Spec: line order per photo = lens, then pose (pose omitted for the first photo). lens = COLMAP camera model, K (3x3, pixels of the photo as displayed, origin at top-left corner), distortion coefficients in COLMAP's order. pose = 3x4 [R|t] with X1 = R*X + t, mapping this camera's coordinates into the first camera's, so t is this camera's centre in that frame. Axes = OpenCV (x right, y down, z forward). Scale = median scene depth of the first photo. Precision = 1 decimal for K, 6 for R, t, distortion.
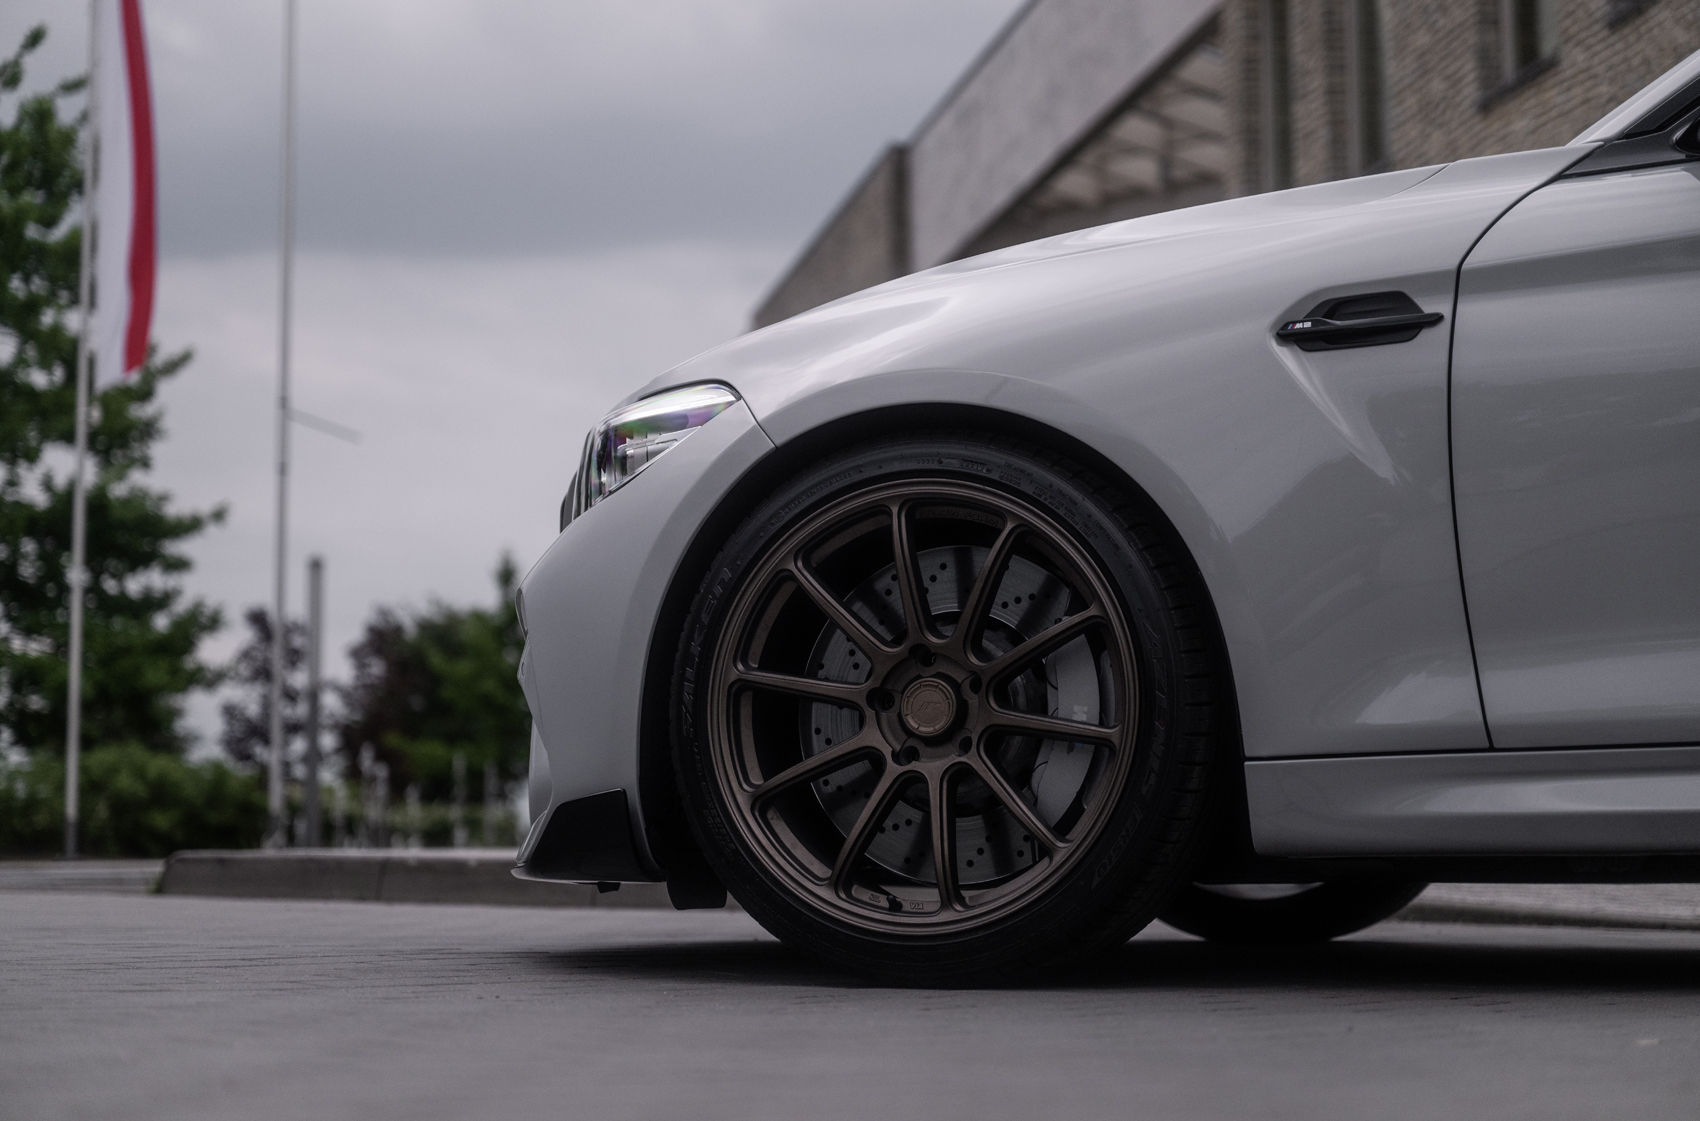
lens RADIAL K [[3254.5, 0, 850.0], [0, 3254.5, 560.5], [0, 0, 1]] dist [0.012251, 0.020604]
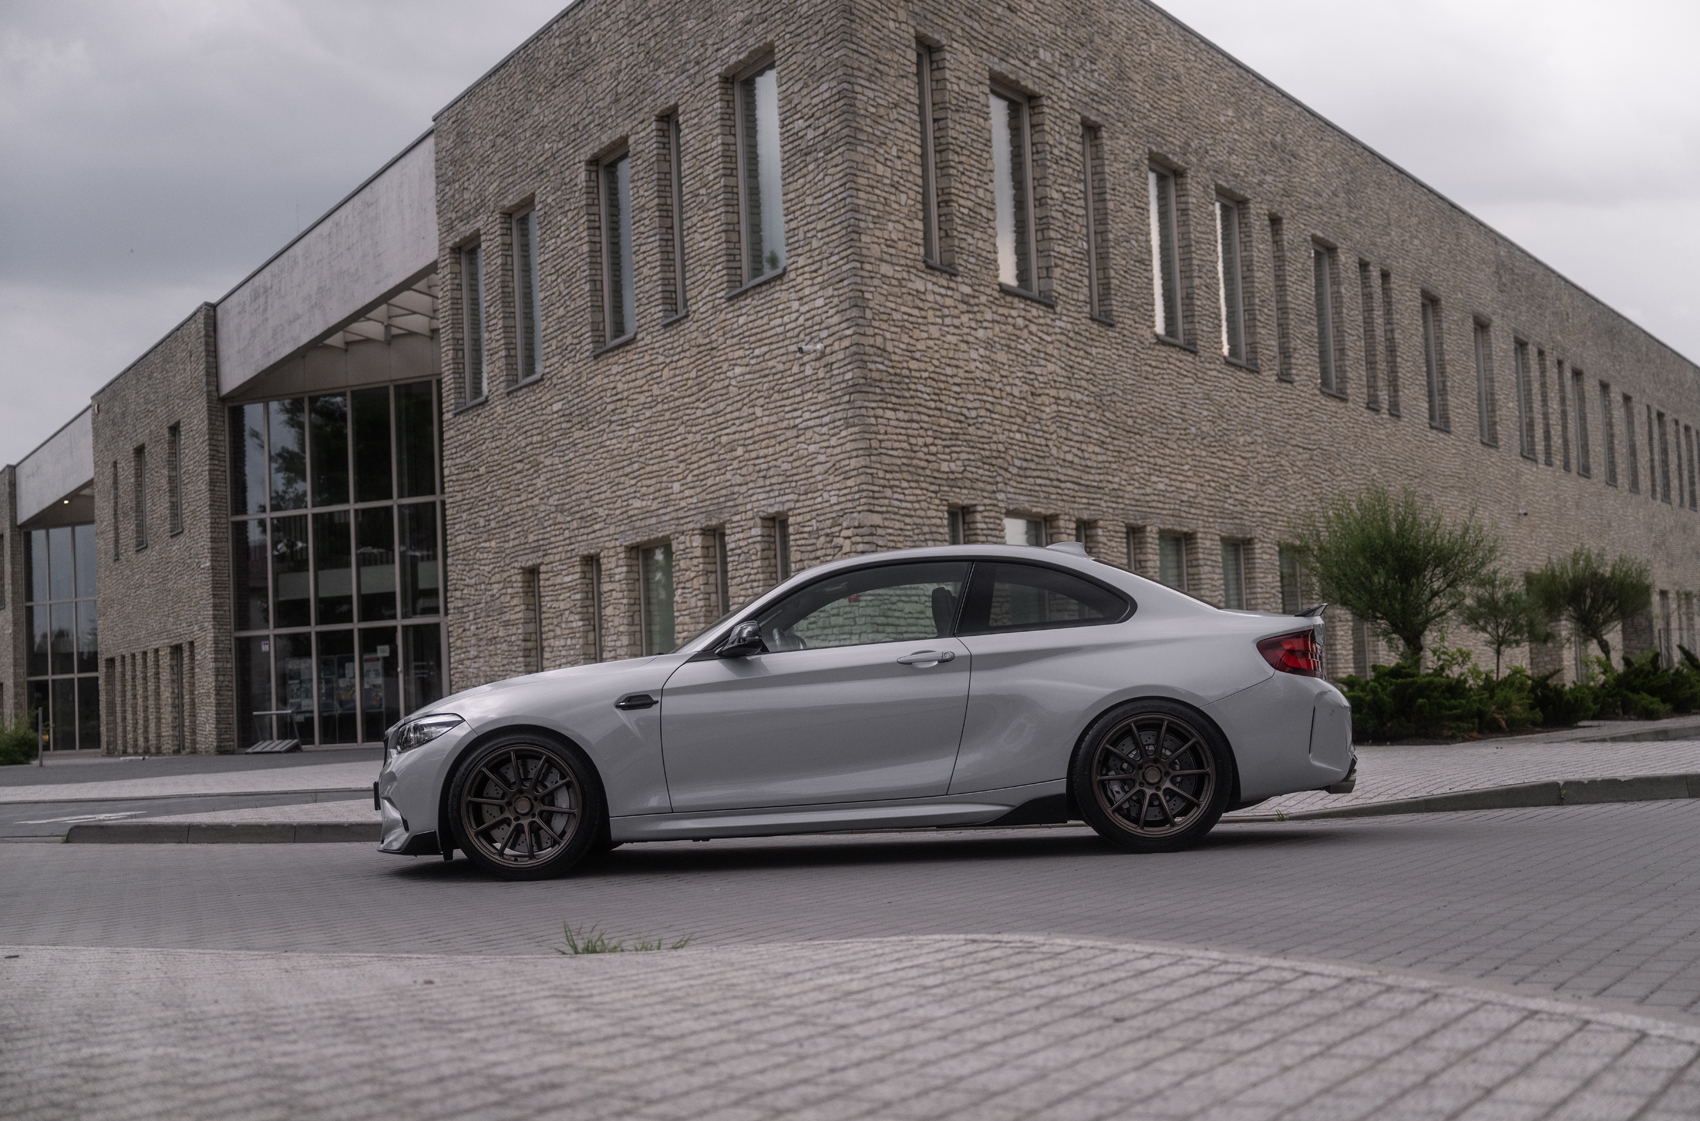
lens RADIAL K [[2386.9, 0, 856.3], [0, 2386.9, 542.7], [0, 0, 1]] dist [-0.019504, 0.014060]
pose [[0.949802, -0.020159, 0.312200, -0.459008], [0.014272, 0.999675, 0.021132, -0.307458], [-0.312525, -0.015615, 0.949781, -1.702124]]
